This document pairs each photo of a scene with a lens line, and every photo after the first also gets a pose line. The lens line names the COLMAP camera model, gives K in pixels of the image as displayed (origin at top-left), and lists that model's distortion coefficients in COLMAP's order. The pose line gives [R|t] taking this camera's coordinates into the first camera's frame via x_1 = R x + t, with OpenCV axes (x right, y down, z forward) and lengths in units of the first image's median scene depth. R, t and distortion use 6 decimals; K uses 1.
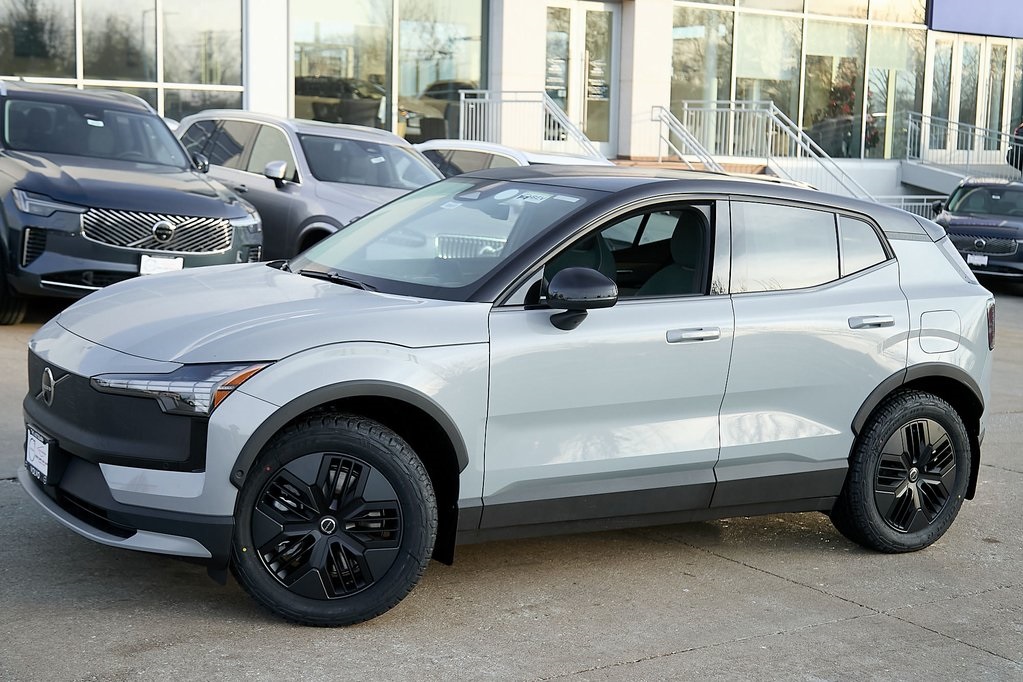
lens RADIAL K [[1407.7, 0, 511.6], [0, 1407.7, 338.9], [0, 0, 1]] dist [0.020580, 0.000000]
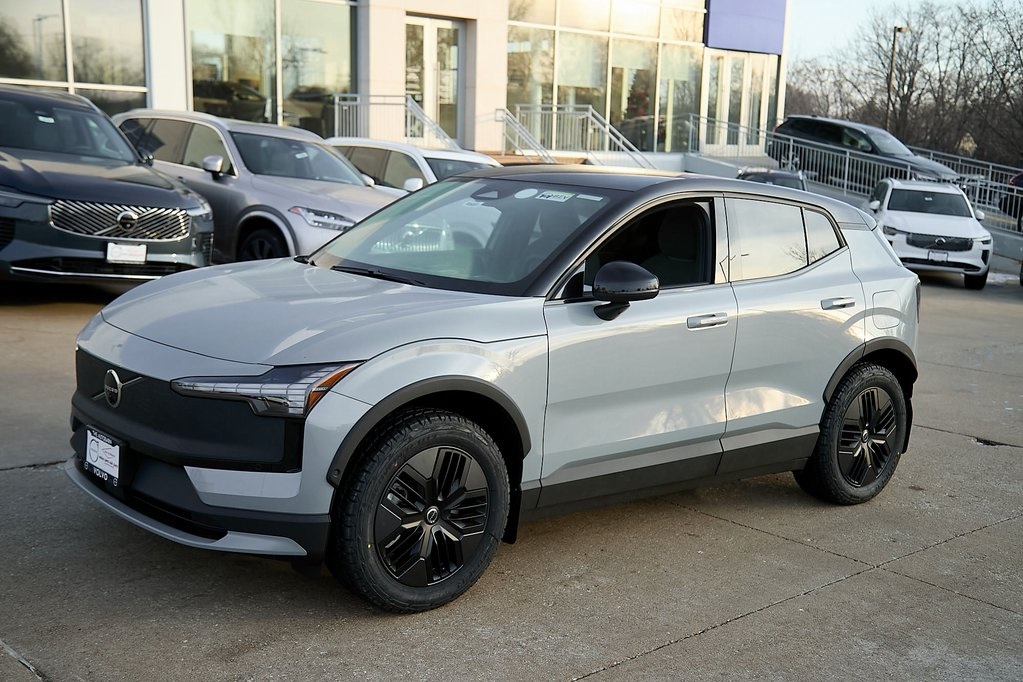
lens RADIAL K [[1146.8, 0, 510.4], [0, 1146.8, 324.7], [0, 0, 1]] dist [0.124952, 0.000000]
pose [[0.991913, -0.019216, 0.125459, -0.117321], [0.016471, 0.999602, 0.022886, -0.019743], [-0.125849, -0.020634, 0.991835, 0.108638]]
